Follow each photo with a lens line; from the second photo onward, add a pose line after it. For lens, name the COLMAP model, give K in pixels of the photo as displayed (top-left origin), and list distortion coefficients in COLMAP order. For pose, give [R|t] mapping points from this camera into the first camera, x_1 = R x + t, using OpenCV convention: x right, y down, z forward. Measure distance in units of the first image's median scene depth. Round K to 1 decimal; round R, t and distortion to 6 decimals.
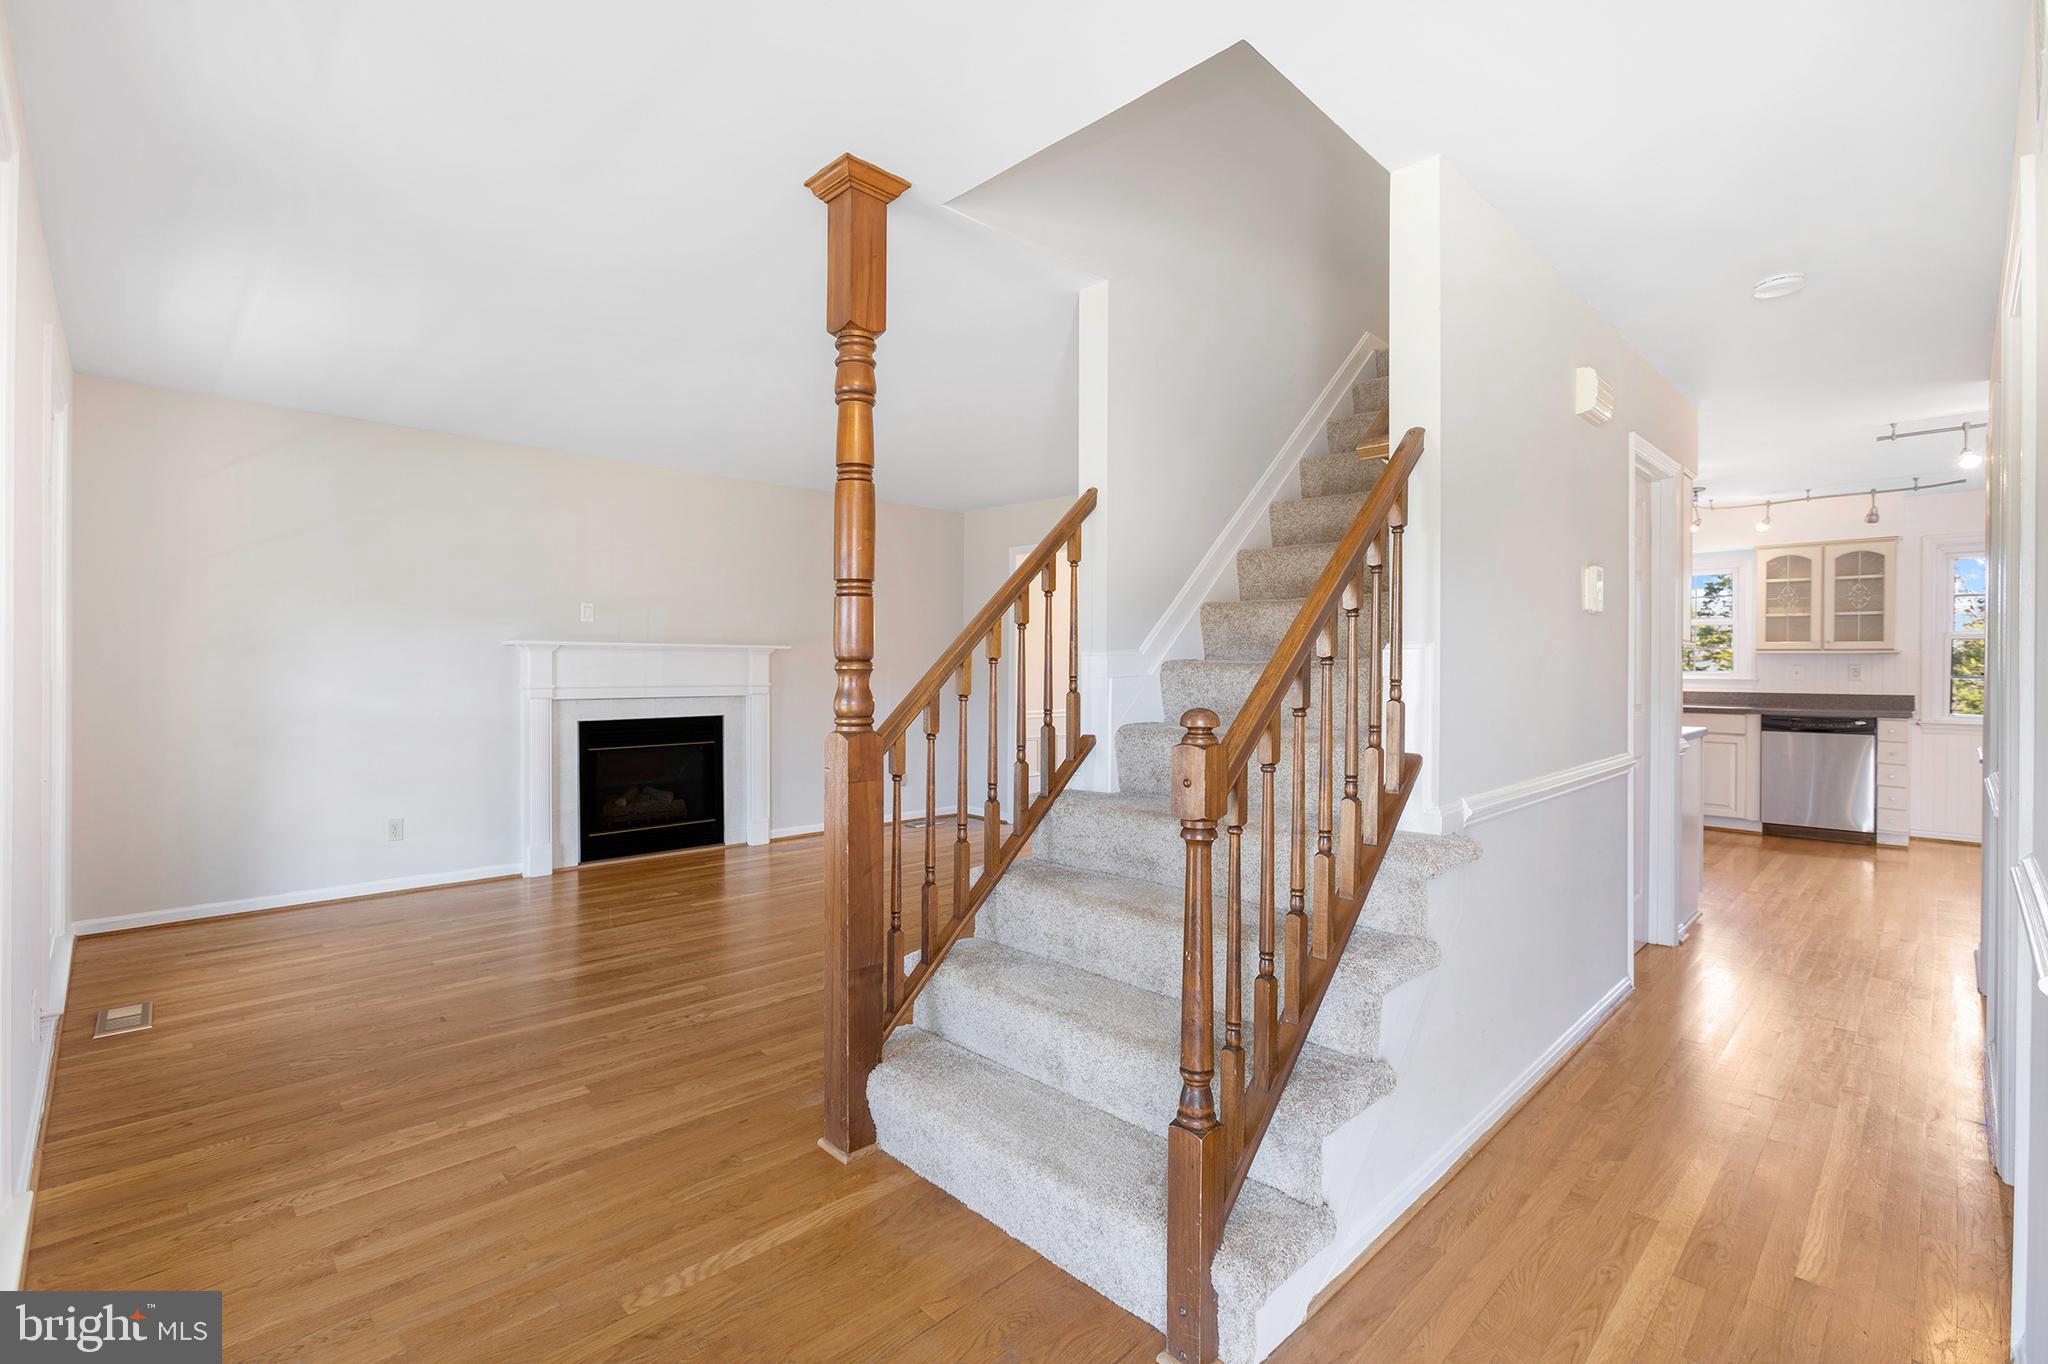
lens RADIAL K [[921.9, 0, 1013.0], [0, 921.9, 679.4], [0, 0, 1]] dist [0.001636, 0.000748]
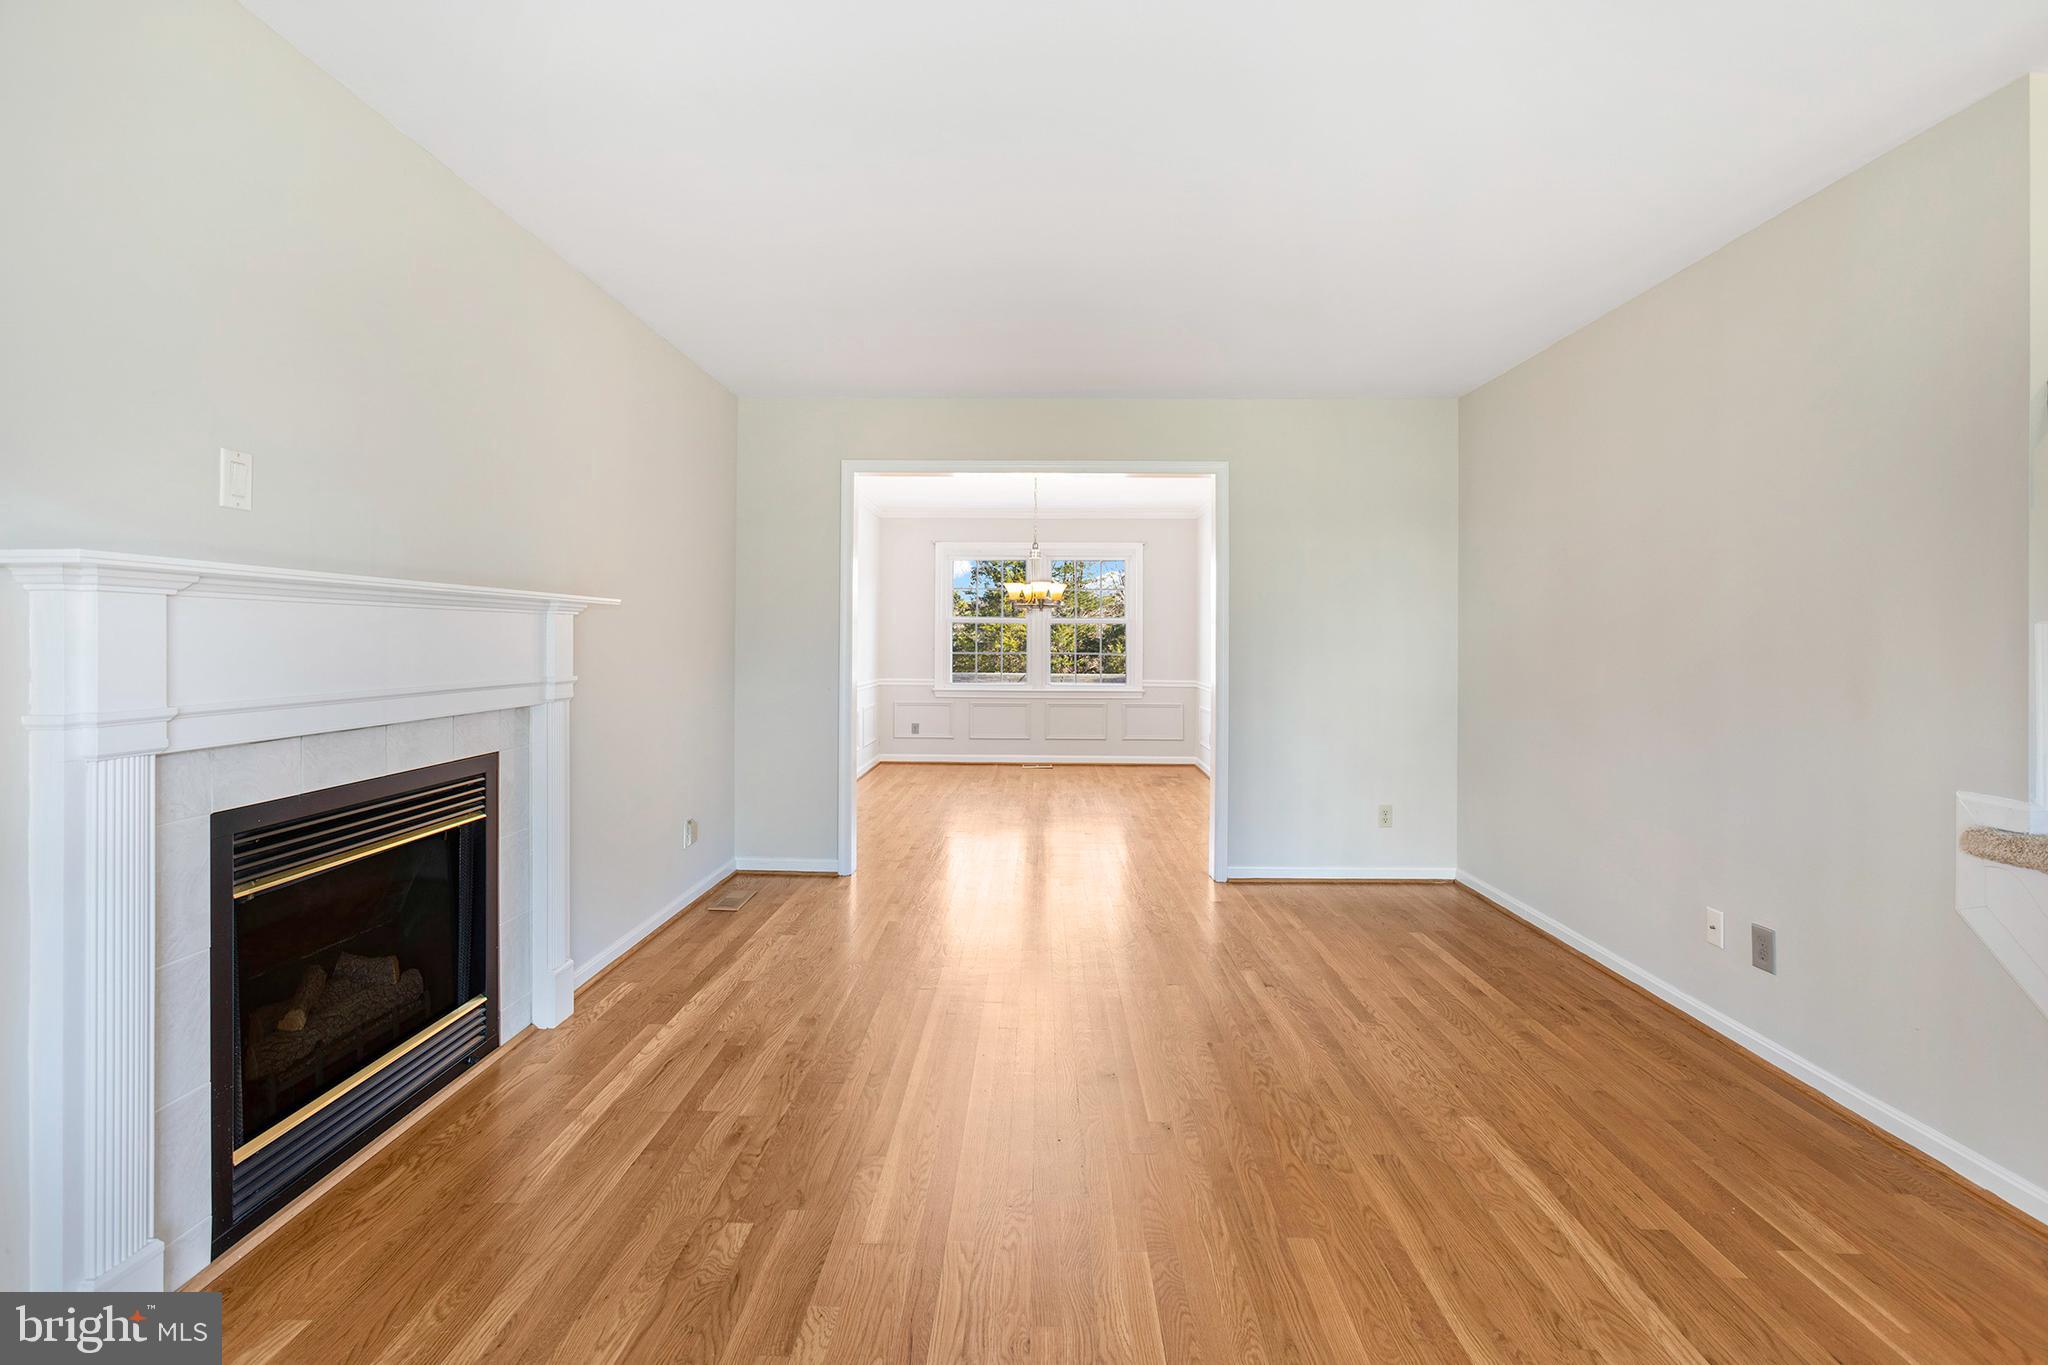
lens RADIAL K [[921.7, 0, 1016.9], [0, 921.7, 636.6], [0, 0, 1]] dist [-0.027238, 0.015601]
pose [[0.712359, 0.000564, 0.701815, -0.509055], [0.009135, 0.999908, -0.010076, -0.010936], [-0.701755, 0.013589, 0.712288, 0.590174]]
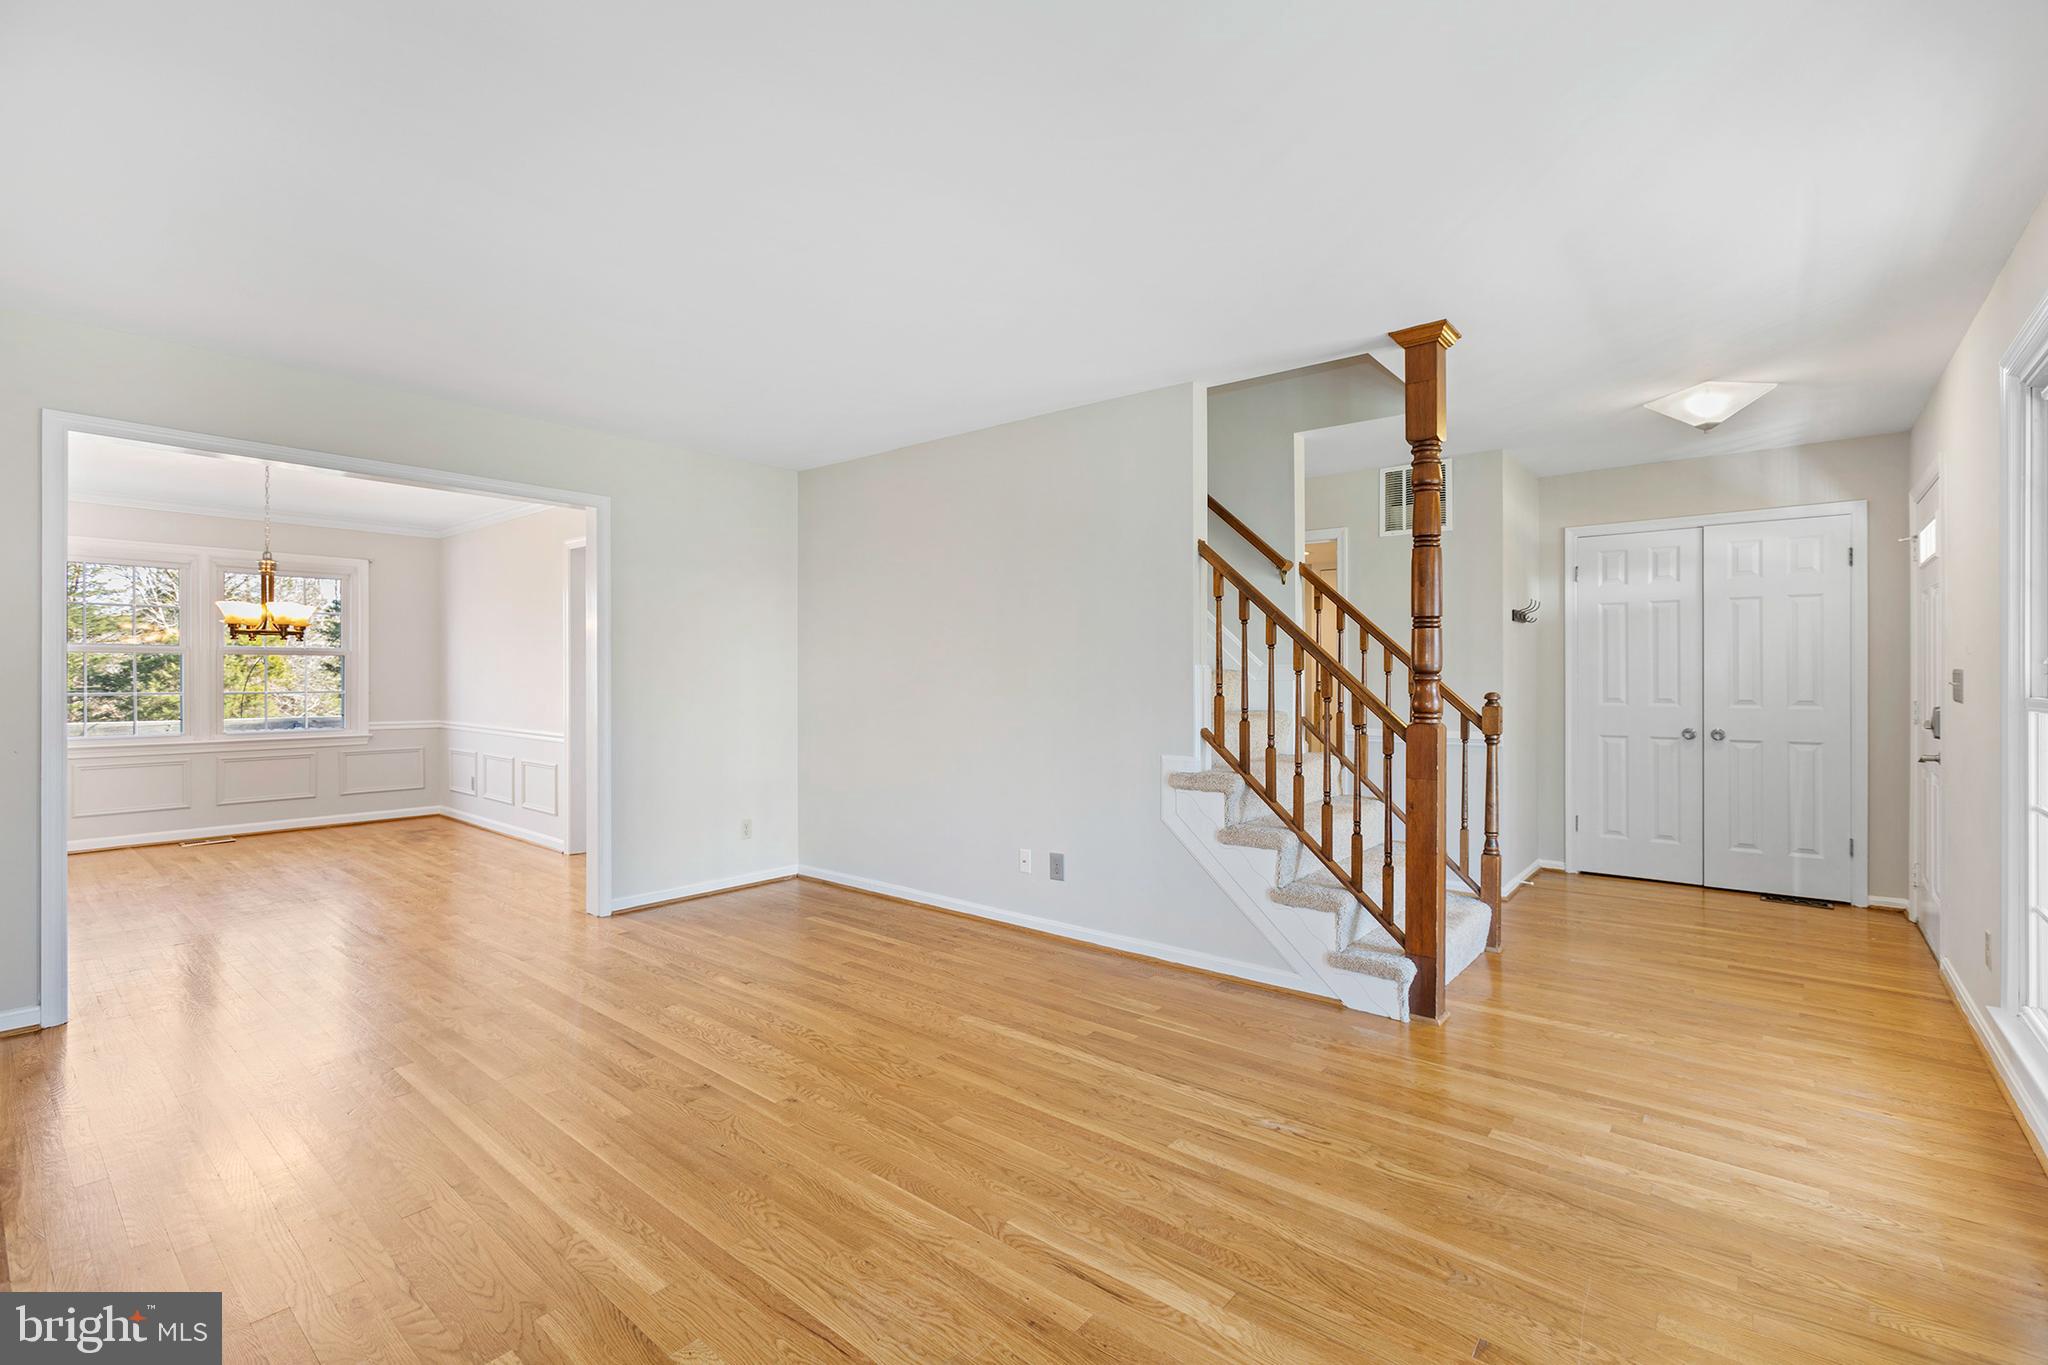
lens RADIAL K [[905.8, 0, 1018.0], [0, 905.8, 675.8], [0, 0, 1]] dist [-0.002441, 0.000507]
pose [[-0.108915, -0.004662, 0.994040, -0.654153], [0.012069, 0.999909, 0.006012, -0.014288], [-0.993978, 0.012652, -0.108849, 0.779579]]
